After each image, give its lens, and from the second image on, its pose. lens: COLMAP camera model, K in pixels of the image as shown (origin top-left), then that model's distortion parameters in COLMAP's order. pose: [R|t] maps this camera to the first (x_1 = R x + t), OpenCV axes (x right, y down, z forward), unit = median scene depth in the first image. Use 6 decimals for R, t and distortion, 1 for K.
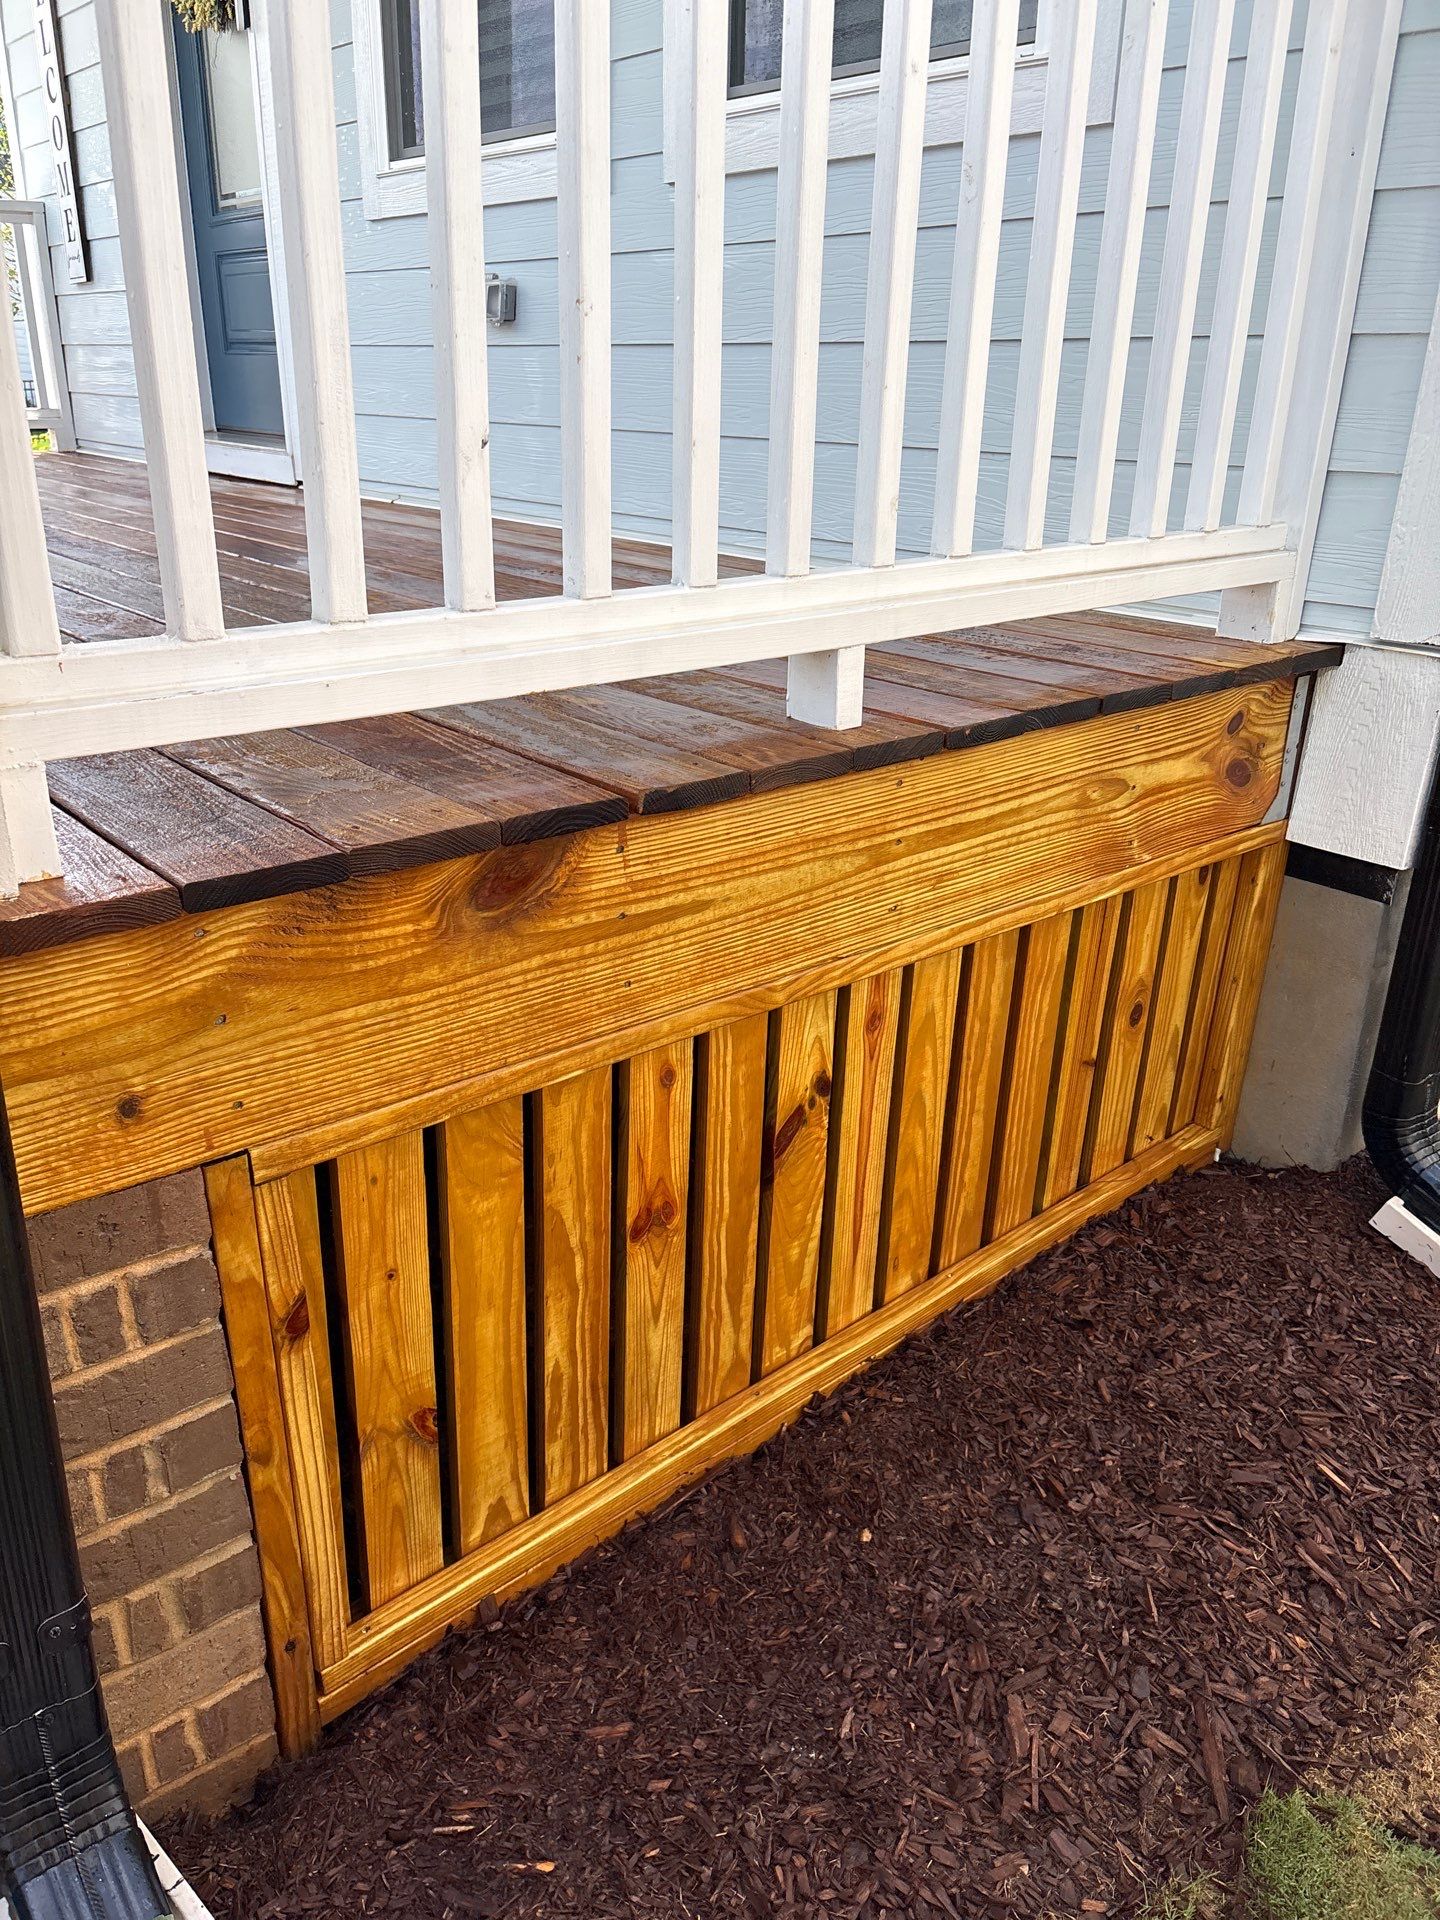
lens RADIAL K [[1376.9, 0, 709.7], [0, 1376.9, 945.1], [0, 0, 1]] dist [0.049986, -0.067146]
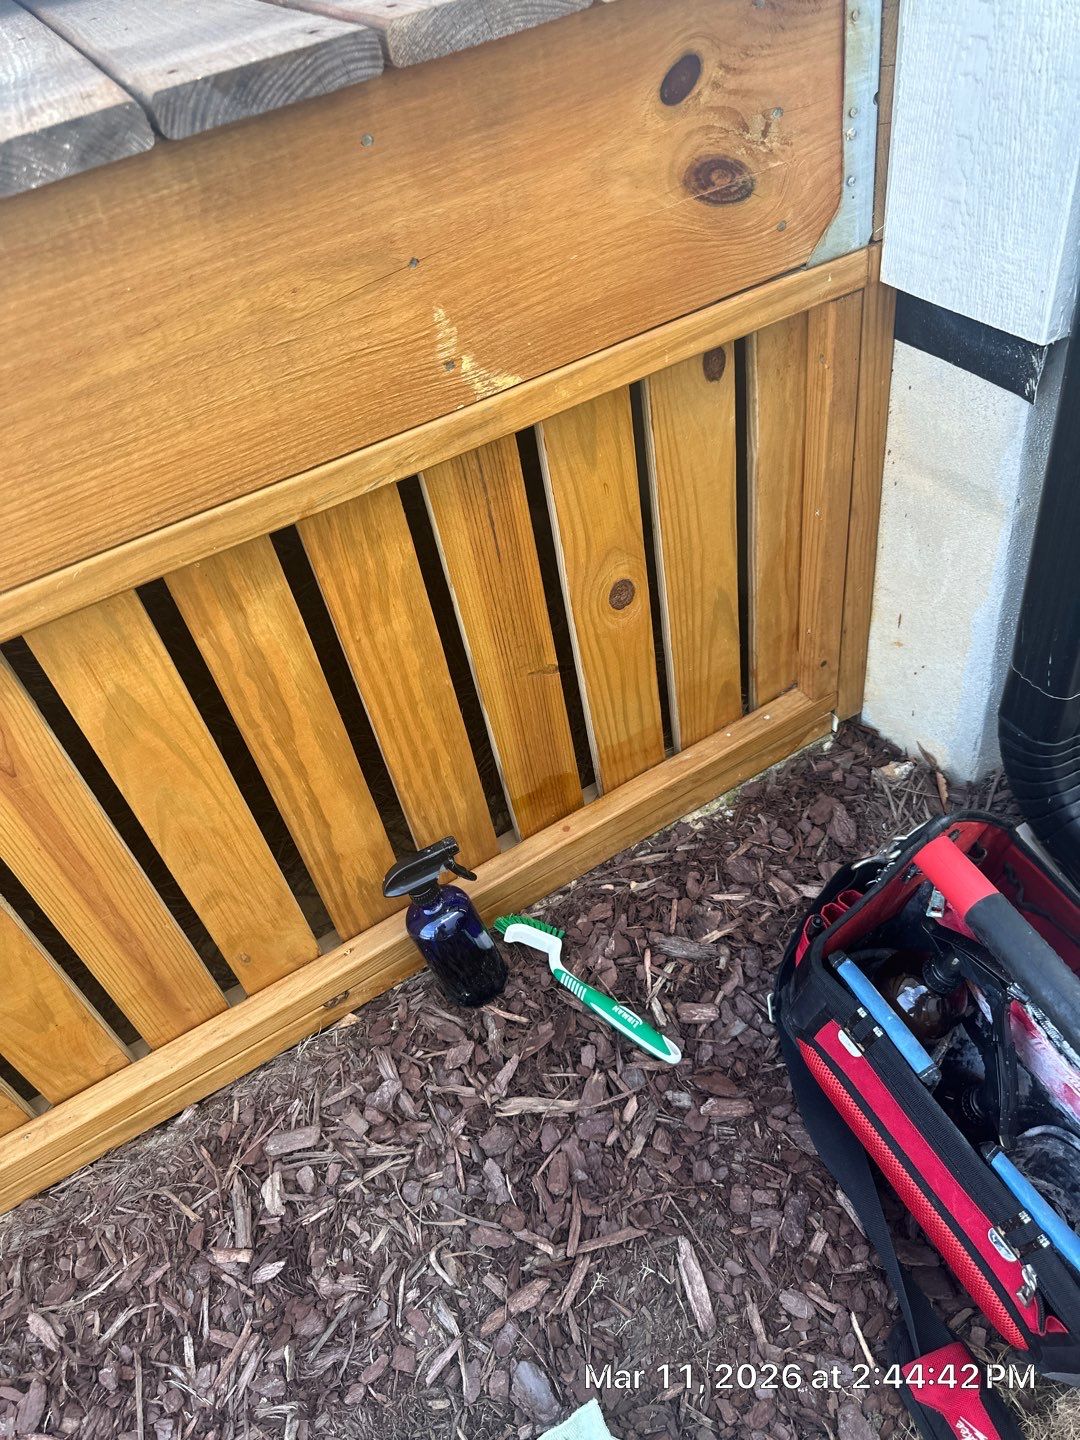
lens RADIAL K [[1087.8, 0, 540.0], [0, 1087.8, 720.0], [0, 0, 1]] dist [-0.009049, -0.011599]
pose [[0.972511, 0.011737, -0.232562, 0.392408], [0.083086, 0.915501, 0.393644, -0.099595], [0.217531, -0.402145, 0.889359, 0.516809]]
